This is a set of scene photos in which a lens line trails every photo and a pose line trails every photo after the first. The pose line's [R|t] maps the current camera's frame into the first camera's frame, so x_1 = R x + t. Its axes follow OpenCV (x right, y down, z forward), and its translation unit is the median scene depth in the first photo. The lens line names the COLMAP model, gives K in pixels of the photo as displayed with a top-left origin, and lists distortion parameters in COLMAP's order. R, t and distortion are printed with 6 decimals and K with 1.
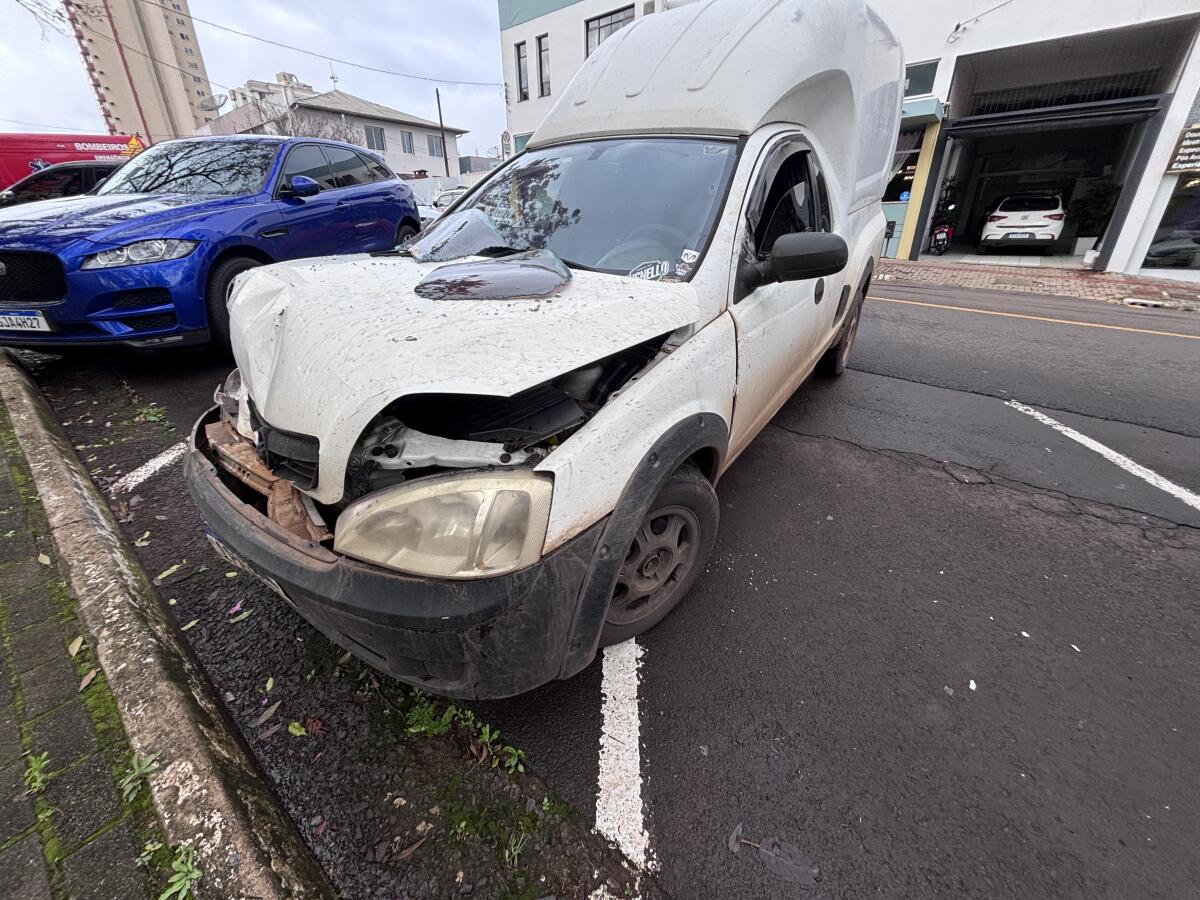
lens RADIAL K [[477.0, 0, 593.5], [0, 477.0, 447.7], [0, 0, 1]] dist [-0.004292, 0.000788]
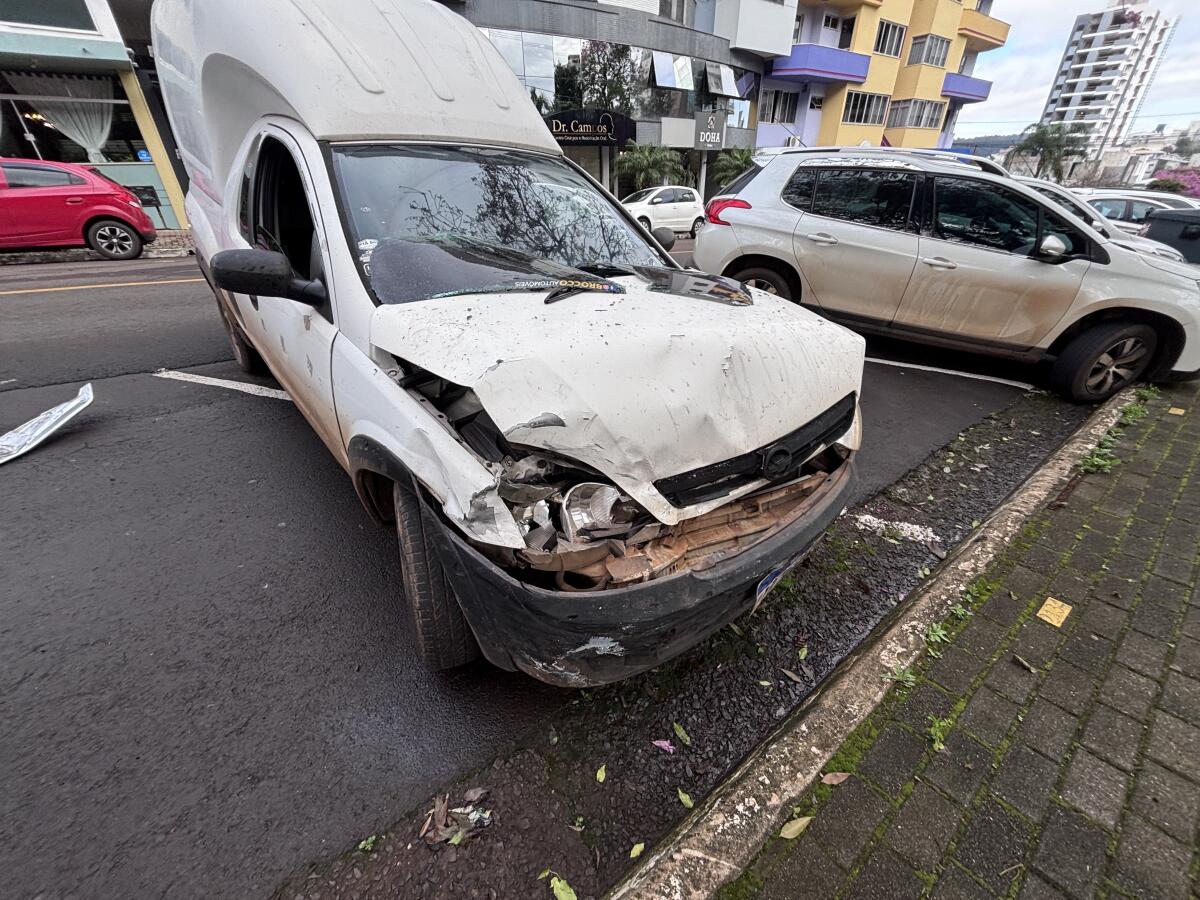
lens RADIAL K [[477.0, 0, 595.2], [0, 477.0, 453.1], [0, 0, 1]] dist [-0.004292, 0.000788]
pose [[0.240797, -0.474527, 0.846664, -1.605846], [0.416986, 0.838301, 0.351247, -0.546143], [-0.876436, 0.268468, 0.399732, 0.839654]]
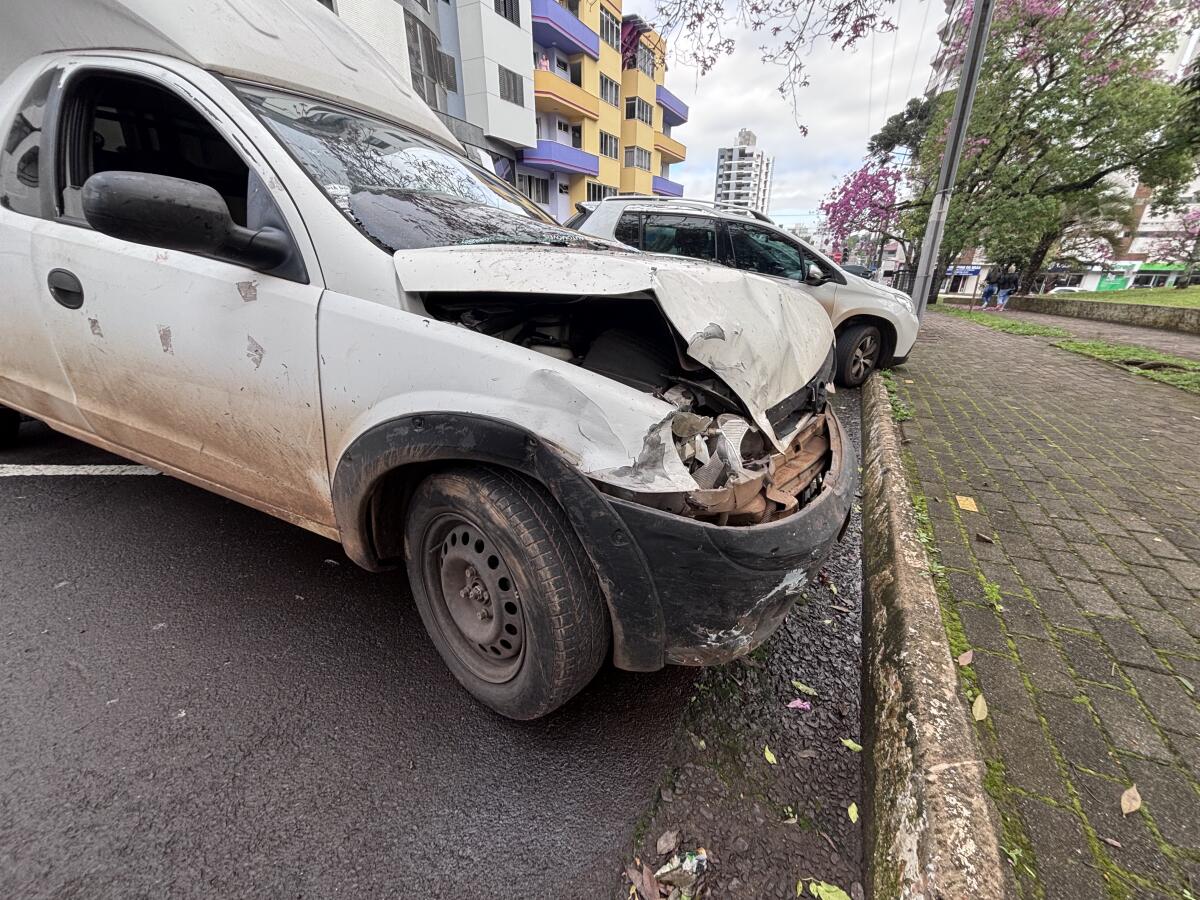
lens RADIAL K [[477.0, 0, 598.8], [0, 477.0, 450.0], [0, 0, 1]] dist [-0.004292, 0.000788]
pose [[-0.196829, -0.365378, 0.909812, -1.600024], [0.404945, 0.814819, 0.414836, -0.565813], [-0.892904, 0.450076, -0.012422, 1.448181]]
